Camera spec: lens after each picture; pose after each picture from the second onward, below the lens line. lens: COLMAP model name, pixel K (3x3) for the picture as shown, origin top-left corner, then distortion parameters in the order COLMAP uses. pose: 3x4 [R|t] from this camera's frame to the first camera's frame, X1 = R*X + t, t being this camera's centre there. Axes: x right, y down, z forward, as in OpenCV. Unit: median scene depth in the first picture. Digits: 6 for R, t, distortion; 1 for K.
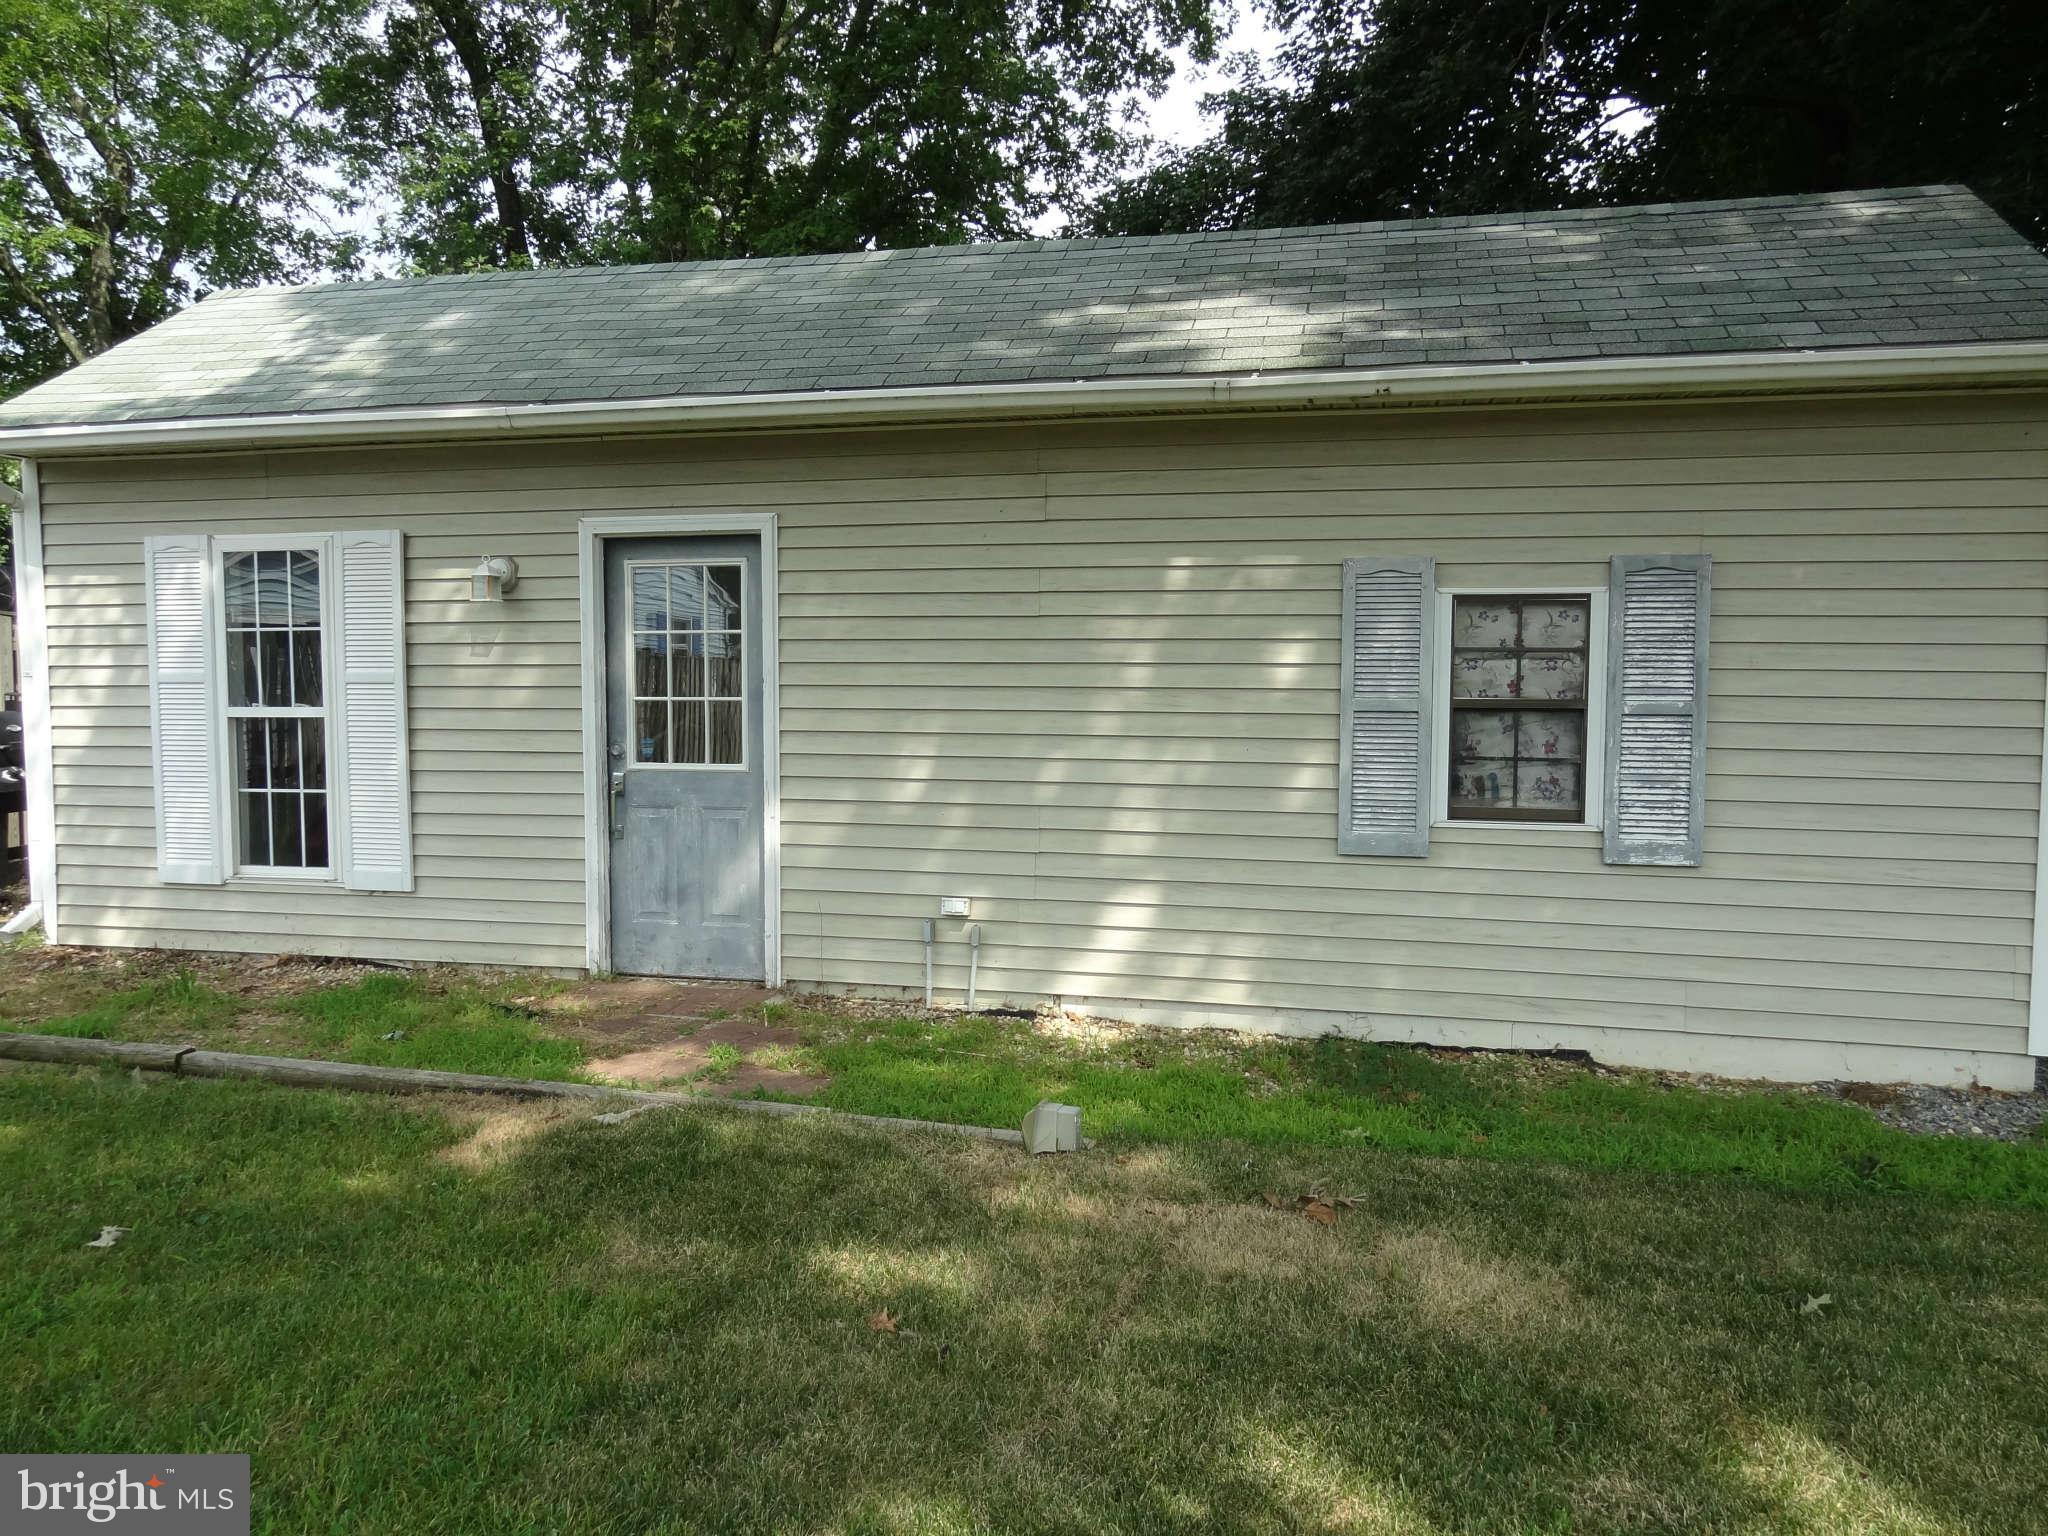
lens RADIAL K [[1440.6, 0, 1023.0], [0, 1440.6, 774.9], [0, 0, 1]] dist [0.000707, 0.006683]
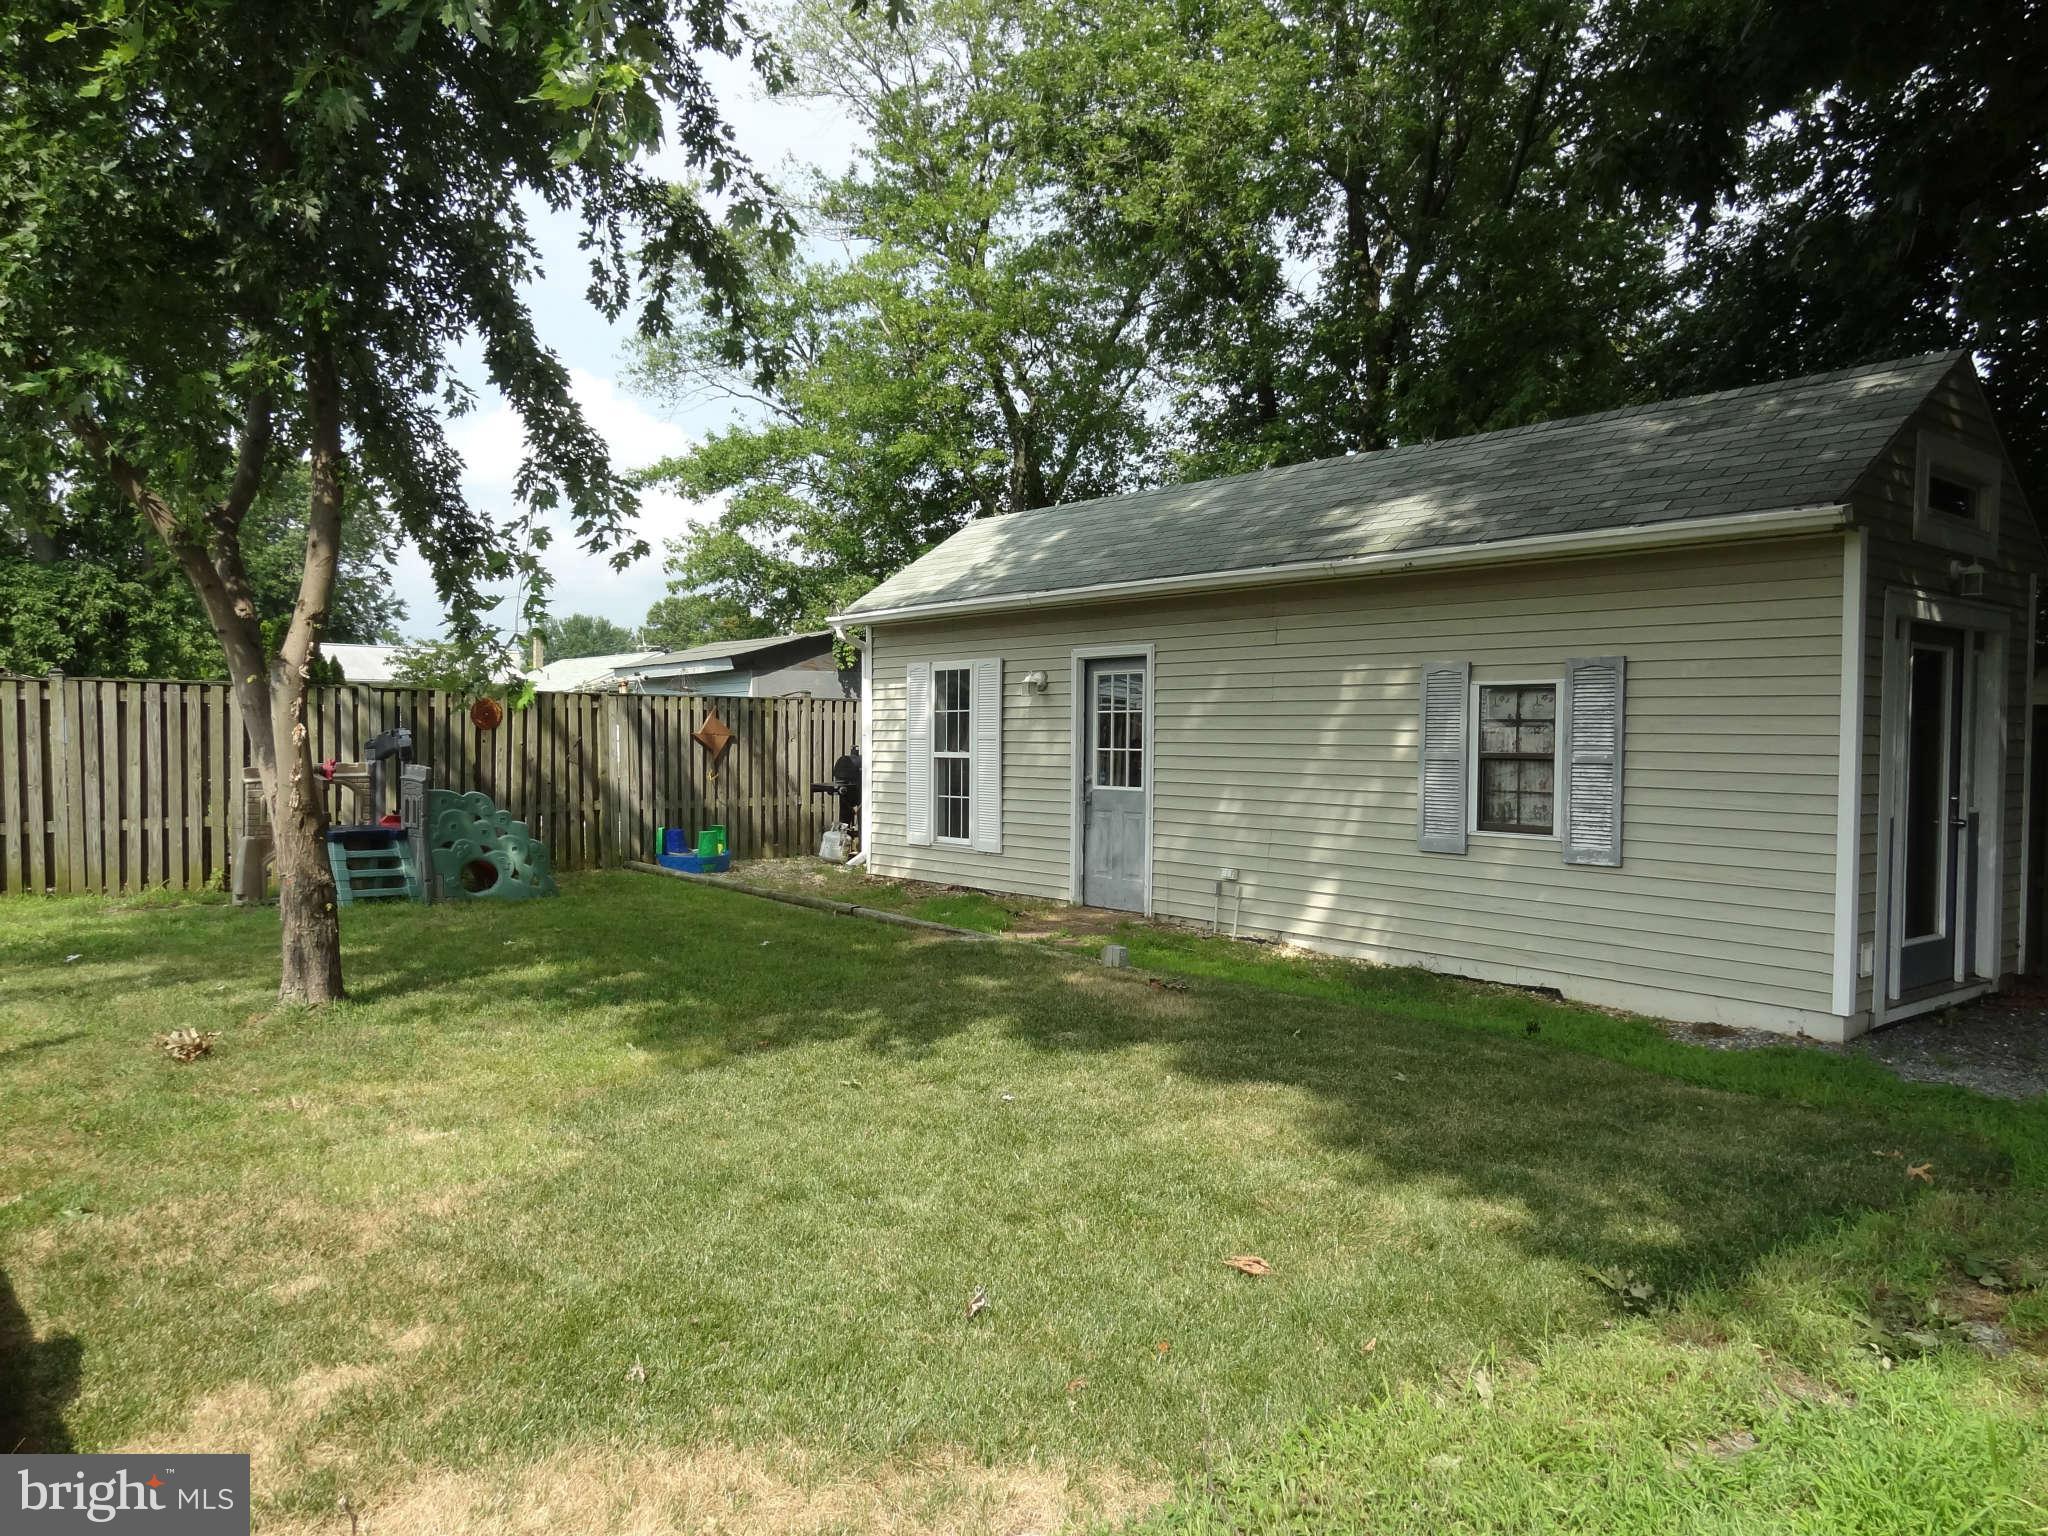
lens RADIAL K [[1440.6, 0, 1025.3], [0, 1440.6, 770.4], [0, 0, 1]] dist [0.000707, 0.006683]
pose [[0.791305, 0.016774, -0.611192, 0.820822], [-0.045823, 0.998439, -0.031923, 0.036908], [0.609702, 0.053268, 0.790838, -0.499592]]
